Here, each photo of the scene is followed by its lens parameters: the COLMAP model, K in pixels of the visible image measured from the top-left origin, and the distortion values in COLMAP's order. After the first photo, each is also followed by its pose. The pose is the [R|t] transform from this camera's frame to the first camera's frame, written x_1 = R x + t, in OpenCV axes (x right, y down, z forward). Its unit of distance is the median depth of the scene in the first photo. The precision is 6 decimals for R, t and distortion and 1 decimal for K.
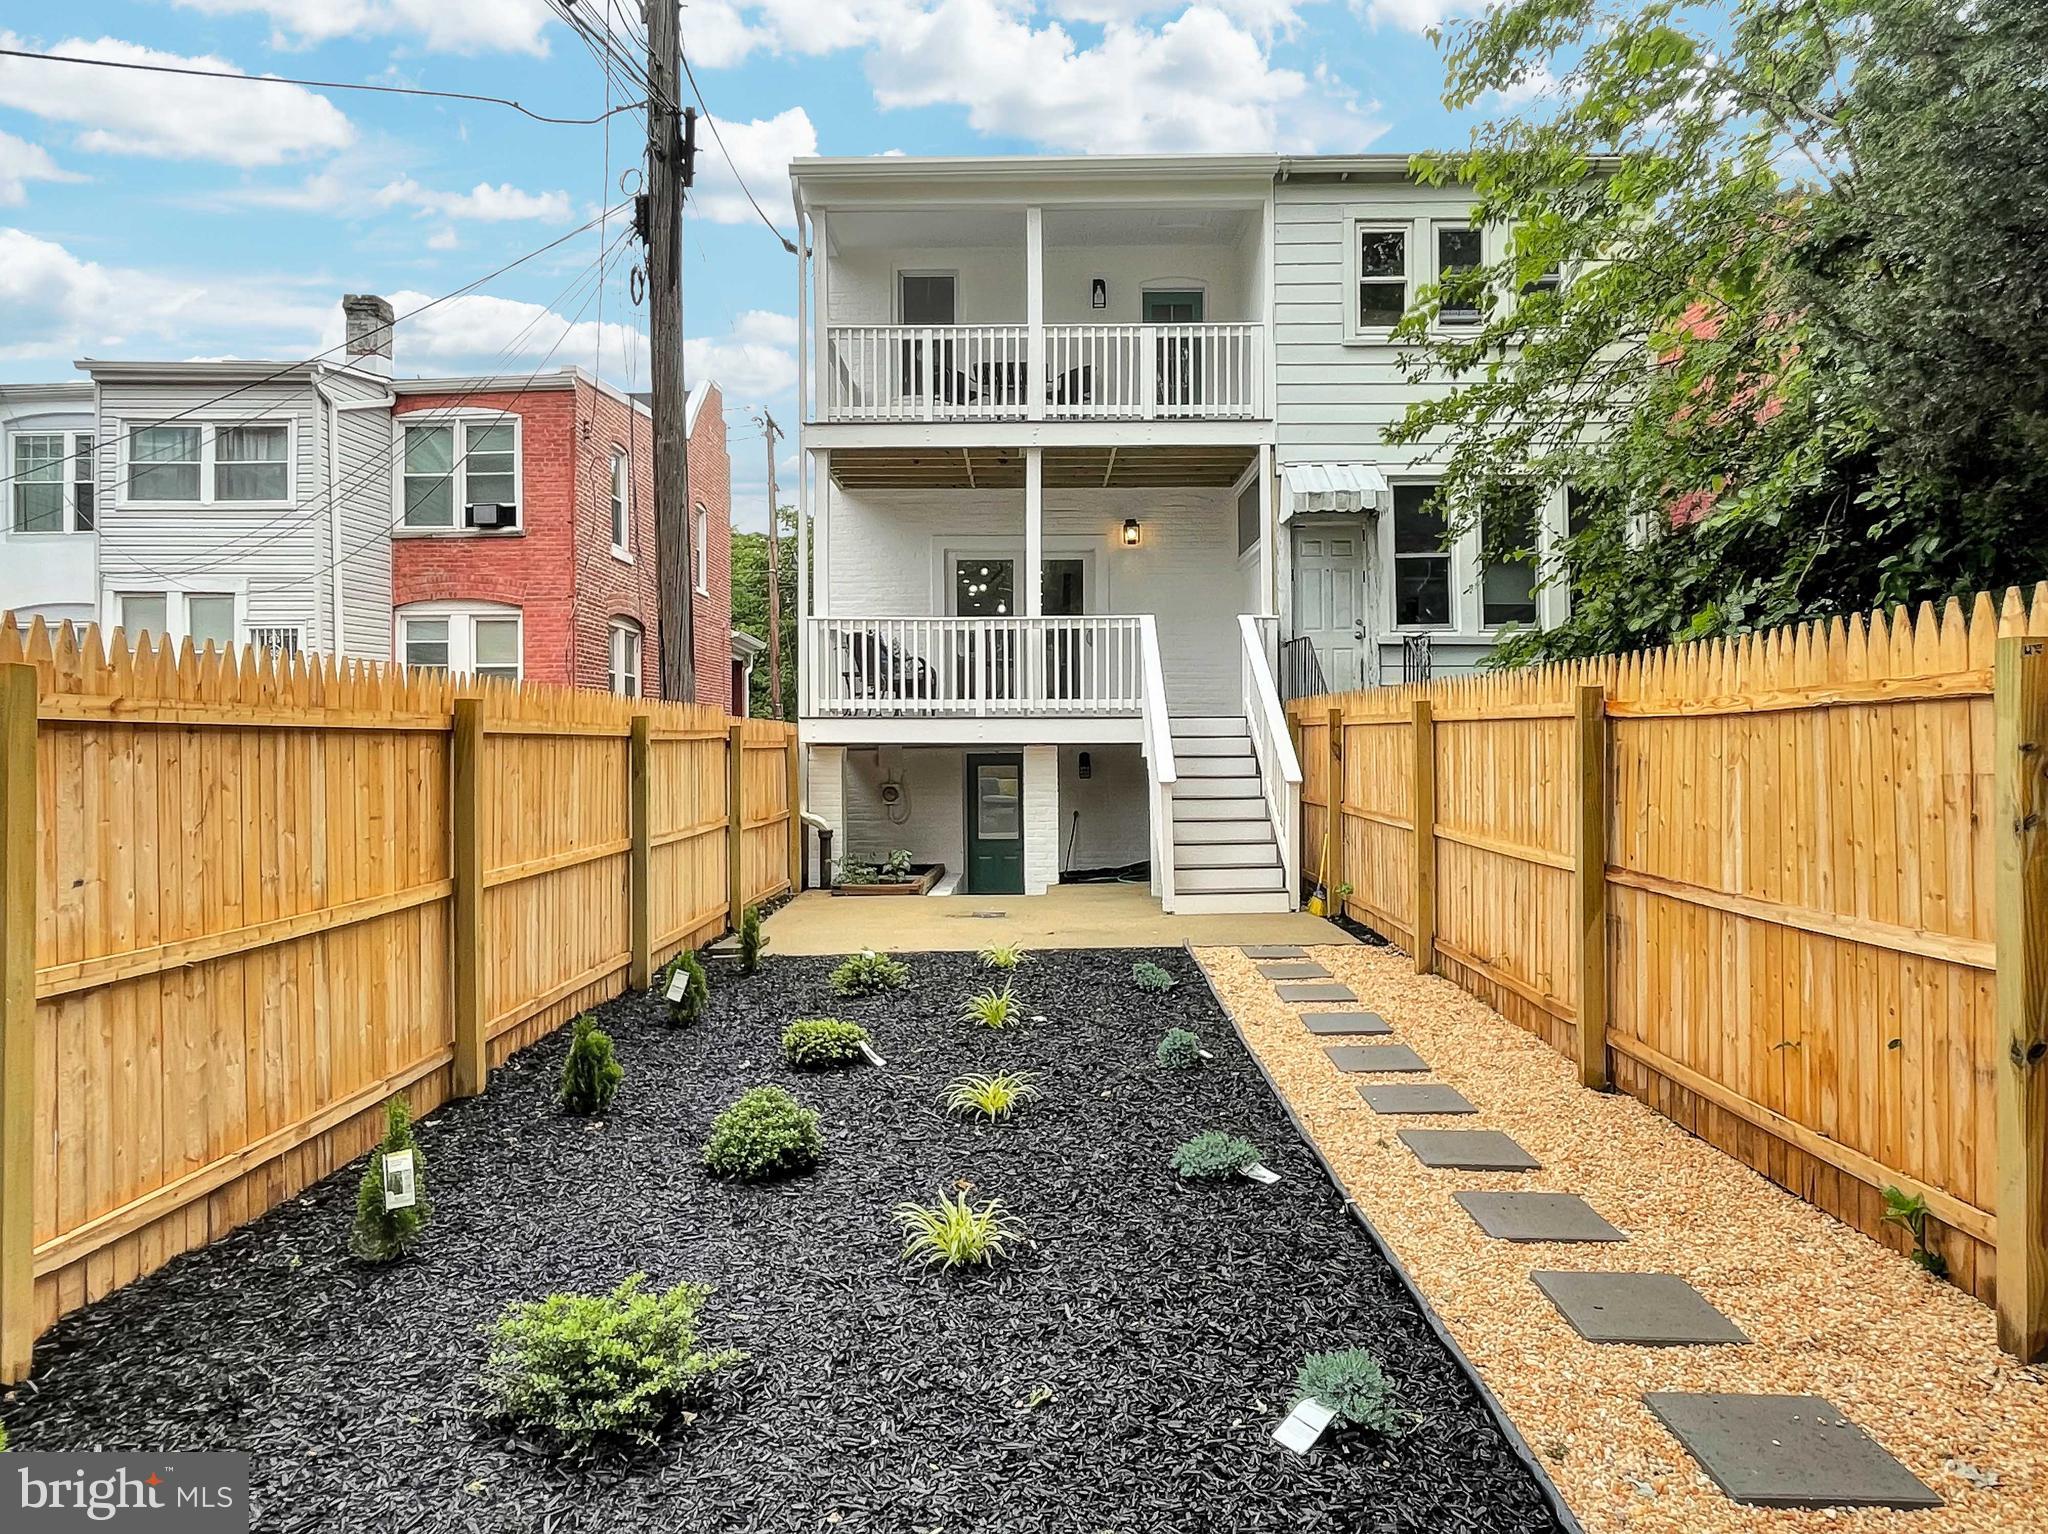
lens RADIAL K [[1247.9, 0, 1024.0], [0, 1247.9, 767.0], [0, 0, 1]] dist [0.001201, 0.000150]
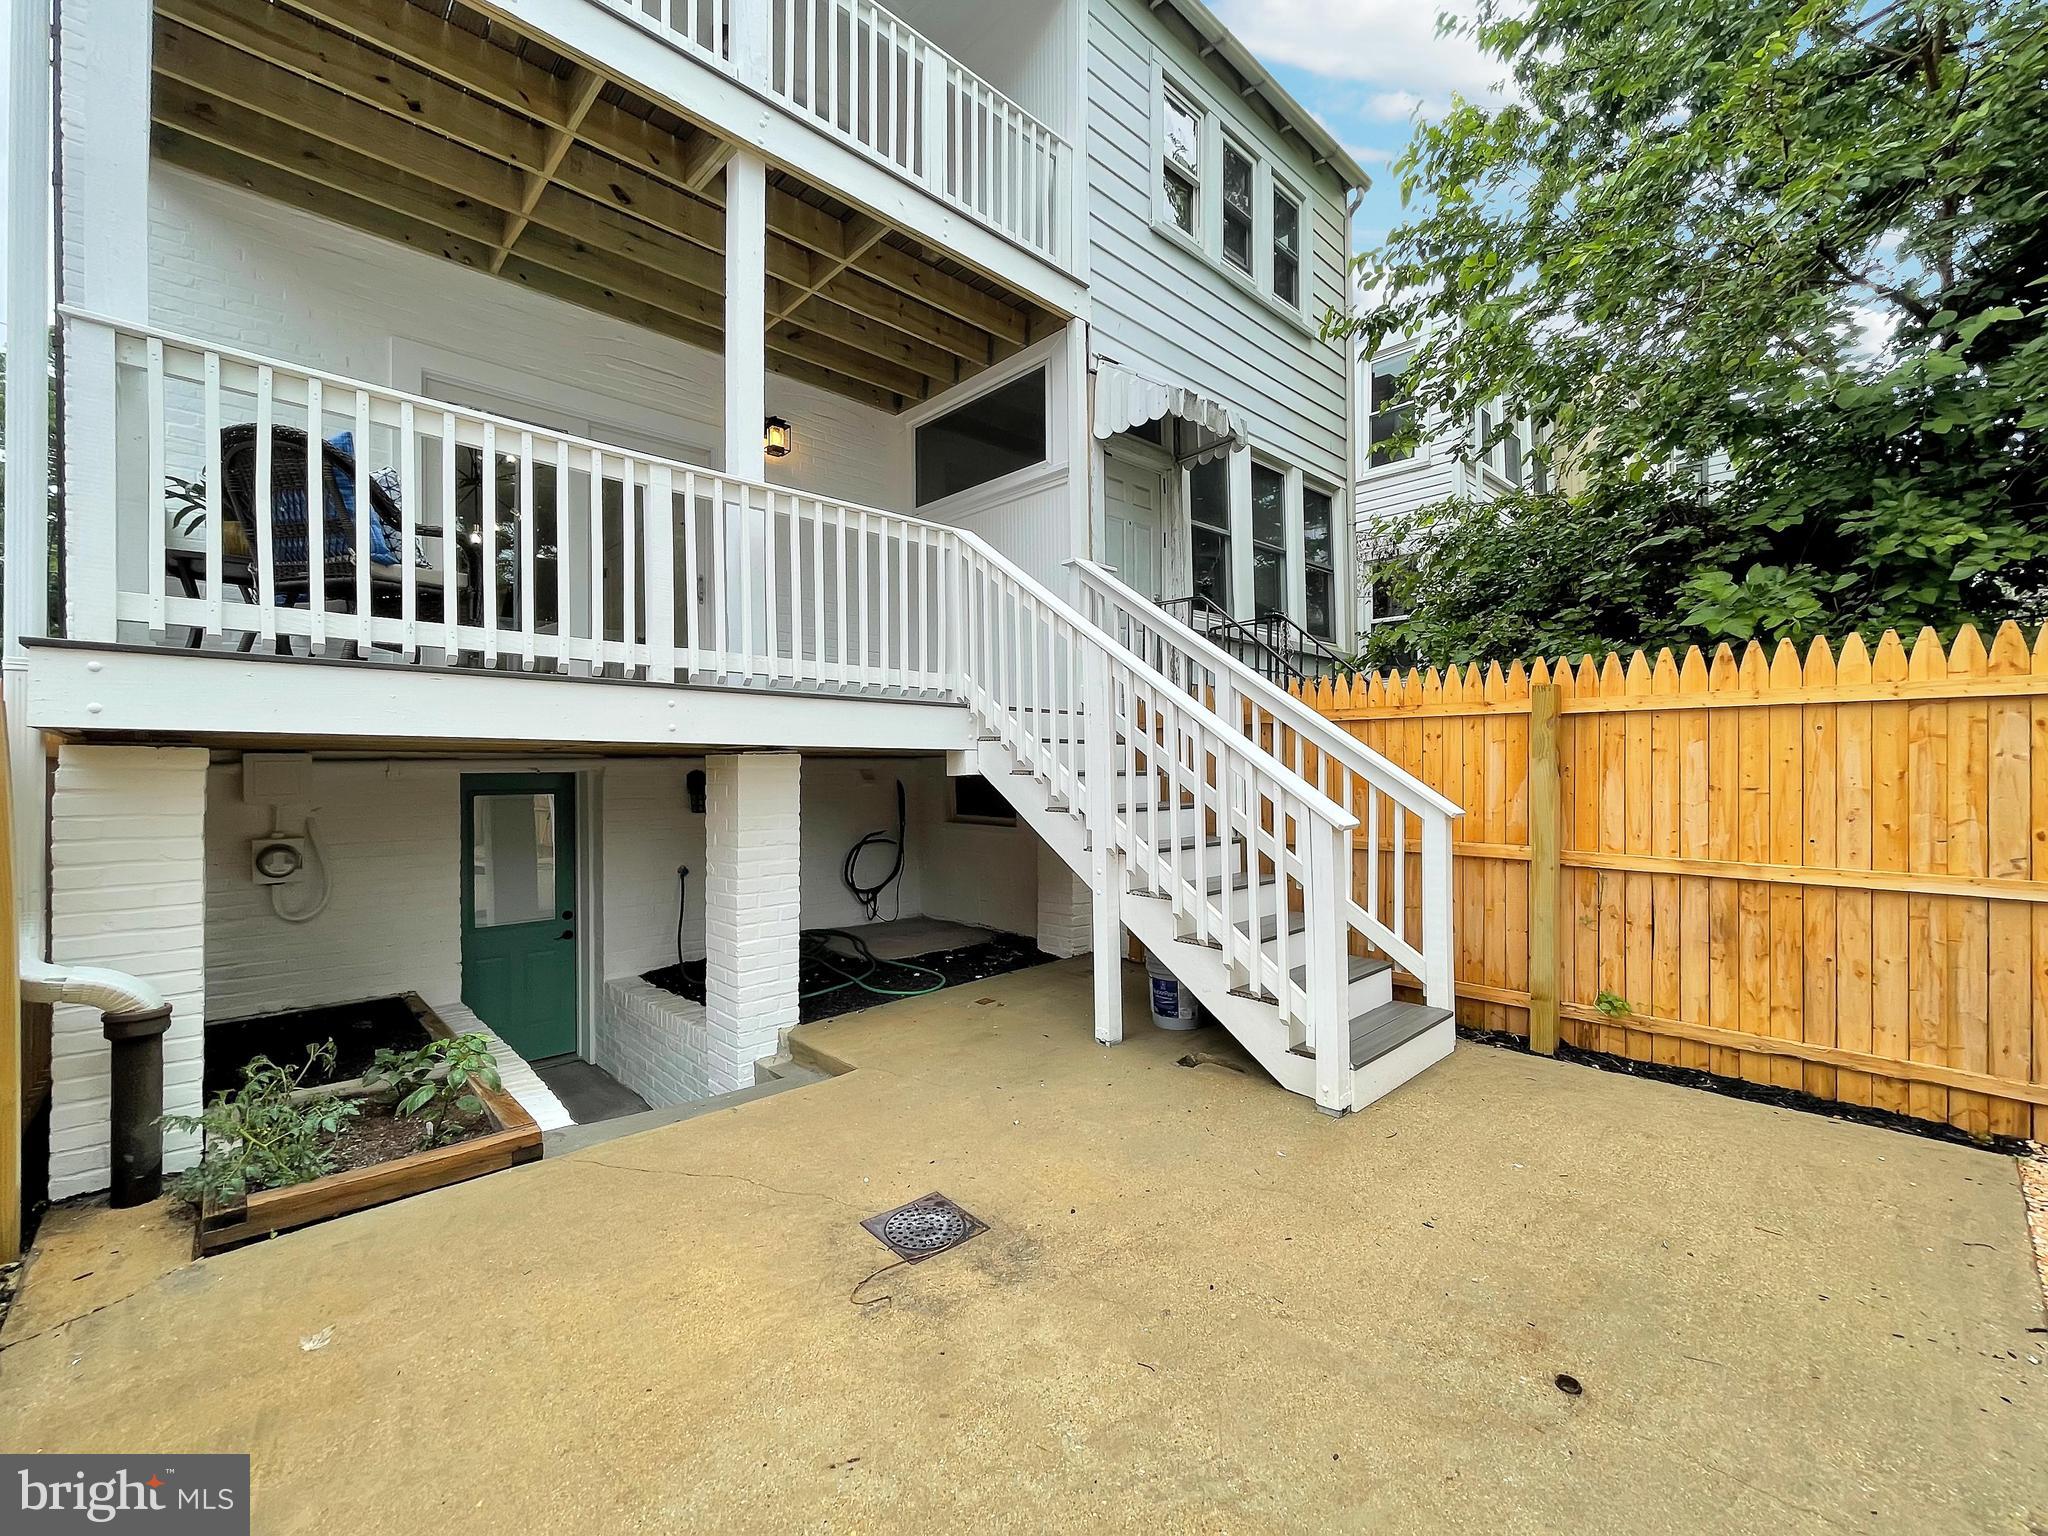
lens RADIAL K [[827.1, 0, 1024.0], [0, 827.1, 768.0], [0, 0, 1]] dist [-0.033599, 0.000232]
pose [[0.701631, 0.004235, 0.712528, -0.144648], [-0.005512, 0.999985, -0.000516, -0.012578], [-0.712519, -0.003565, 0.701644, 0.705203]]
